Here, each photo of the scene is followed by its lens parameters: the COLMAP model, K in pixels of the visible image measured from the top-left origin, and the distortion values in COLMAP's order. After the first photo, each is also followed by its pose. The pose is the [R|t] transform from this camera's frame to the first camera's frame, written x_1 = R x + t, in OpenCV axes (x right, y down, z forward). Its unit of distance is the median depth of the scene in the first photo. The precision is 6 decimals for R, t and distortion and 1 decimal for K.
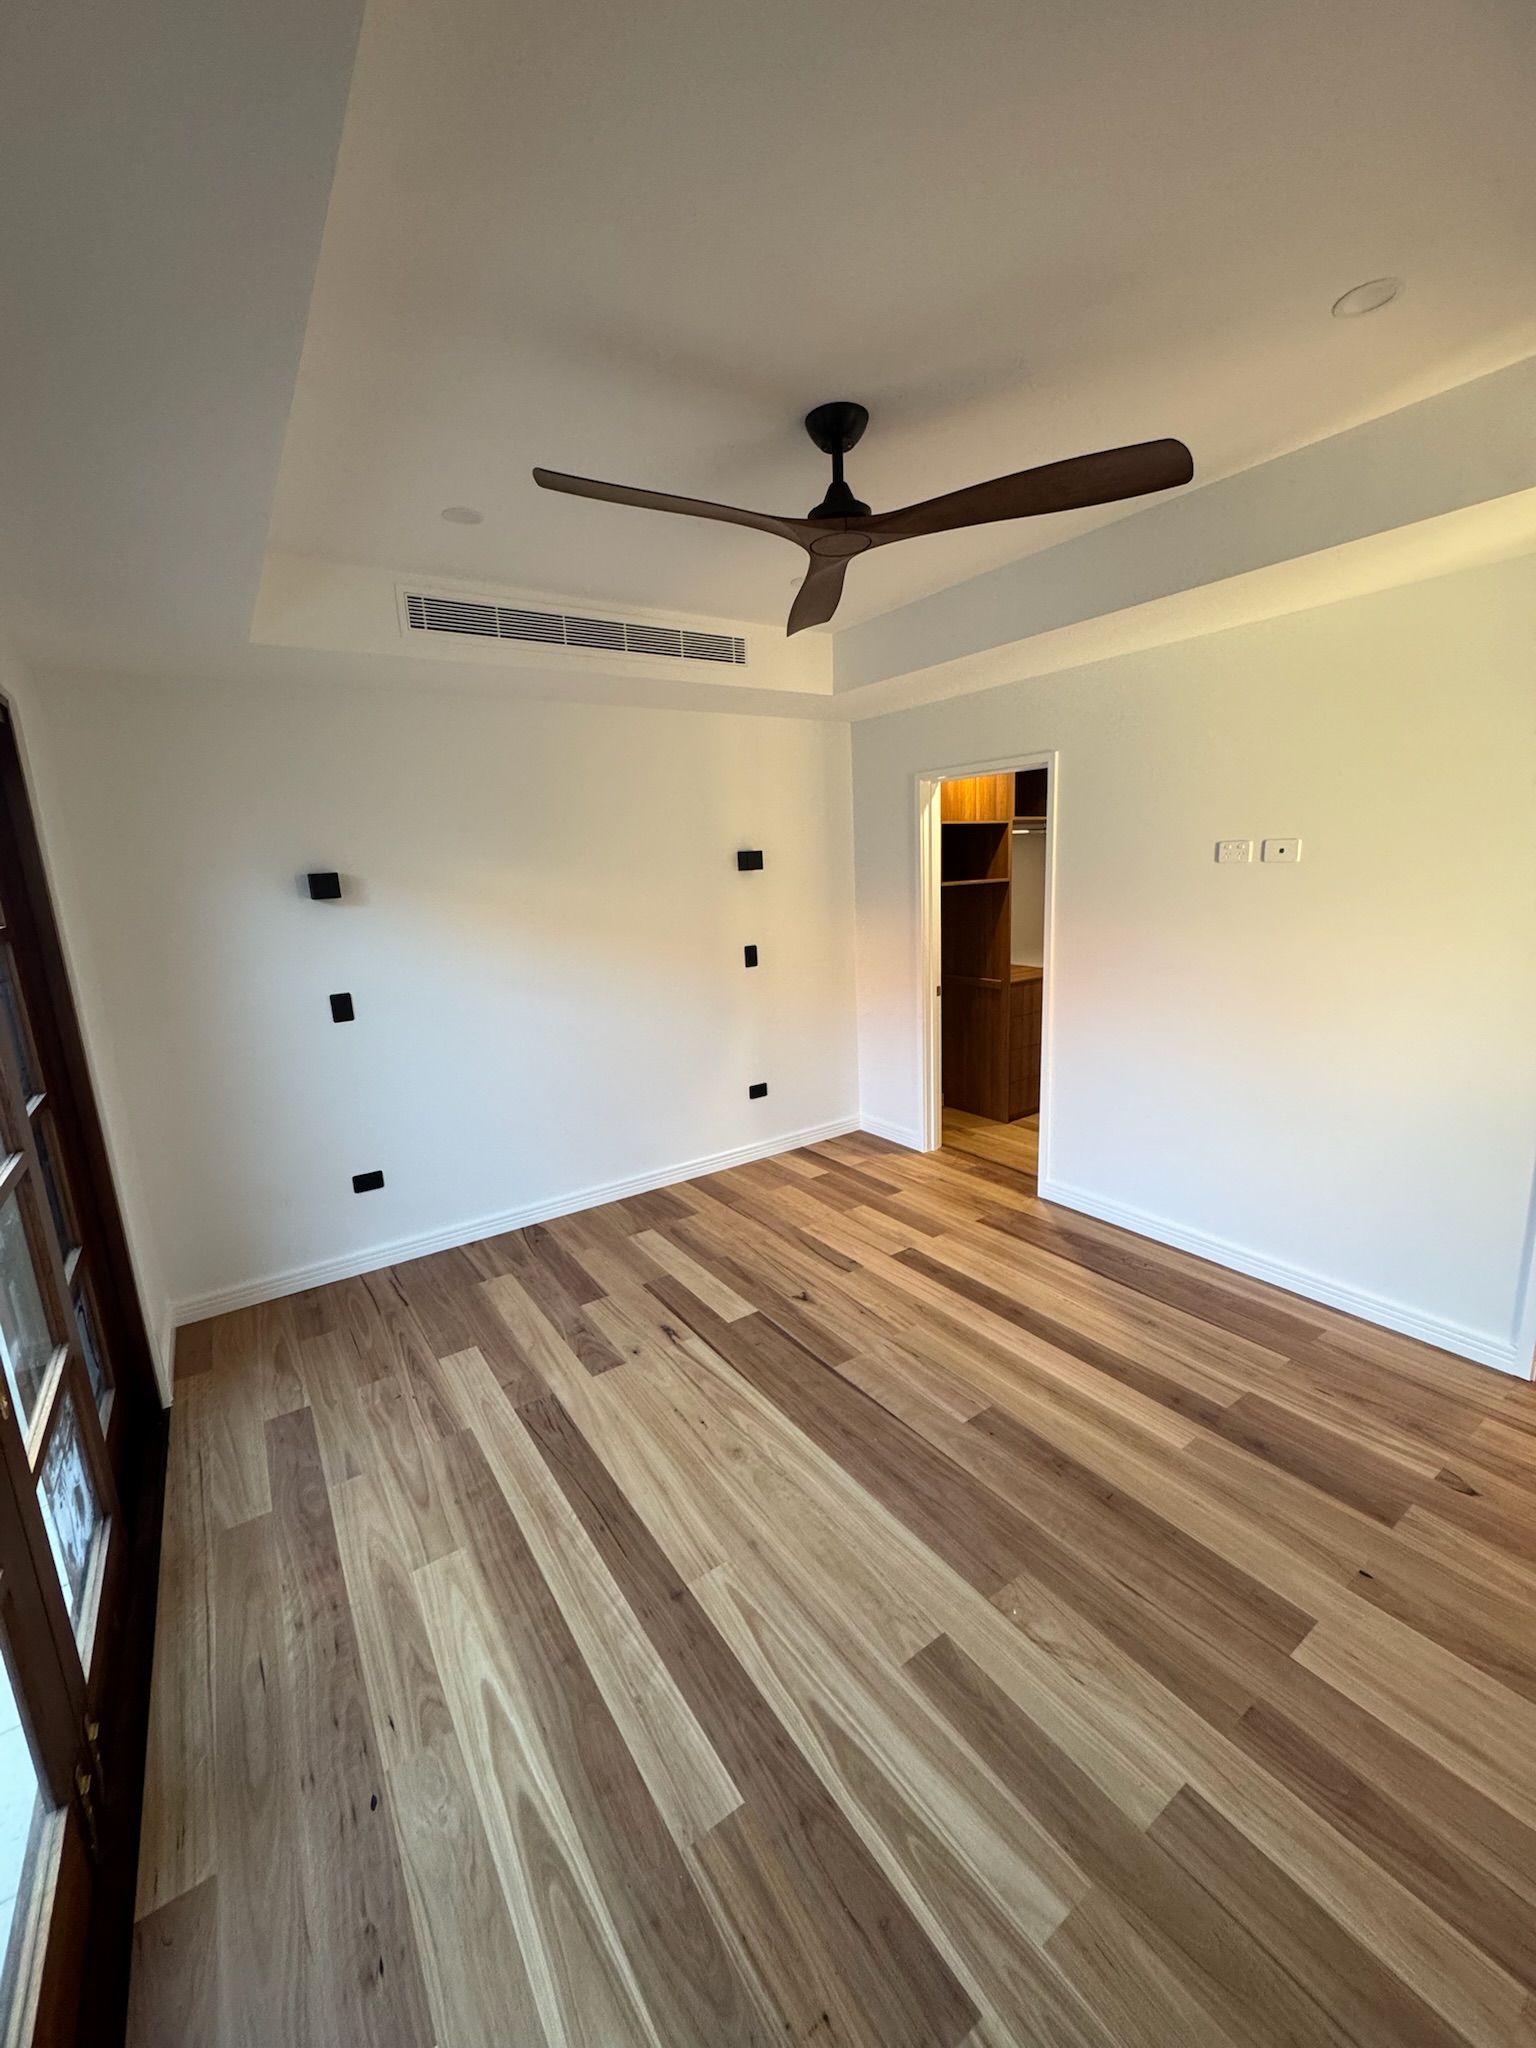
lens RADIAL K [[817.7, 0, 768.0], [0, 817.7, 1024.0], [0, 0, 1]] dist [0.000503, -0.000698]
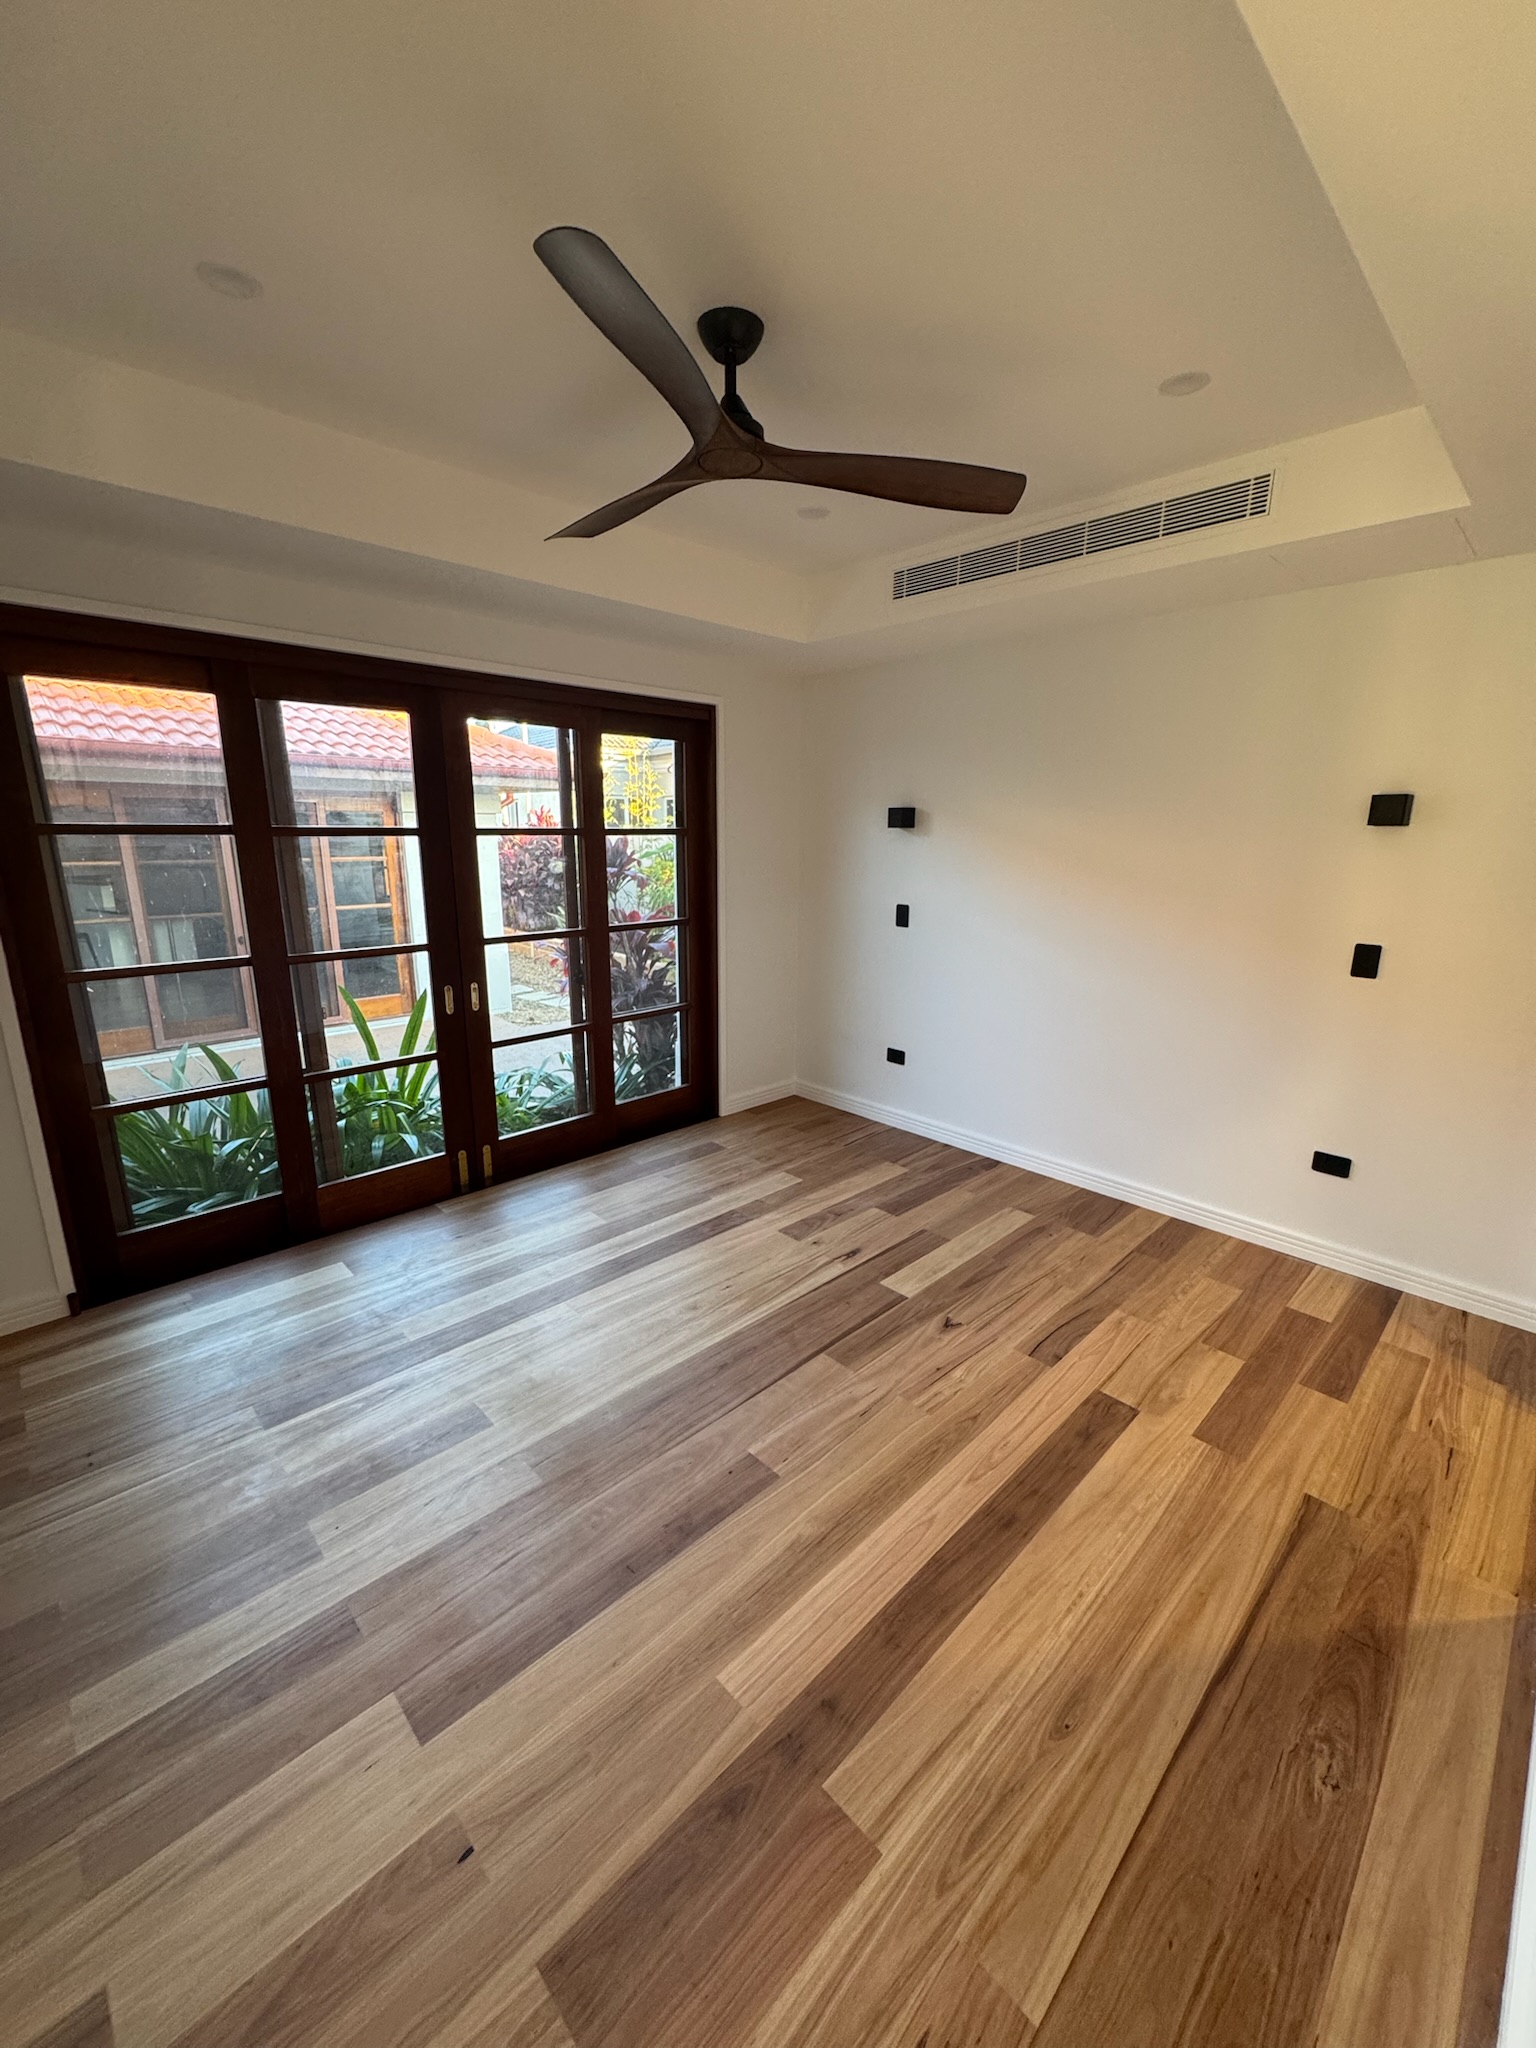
lens RADIAL K [[818.7, 0, 768.0], [0, 818.7, 1024.0], [0, 0, 1]] dist [0.002068, 0.000436]
pose [[0.171348, 0.274758, -0.946123, 0.694146], [-0.212419, 0.948041, 0.236845, -0.117913], [0.962038, 0.160392, 0.220809, 0.548700]]
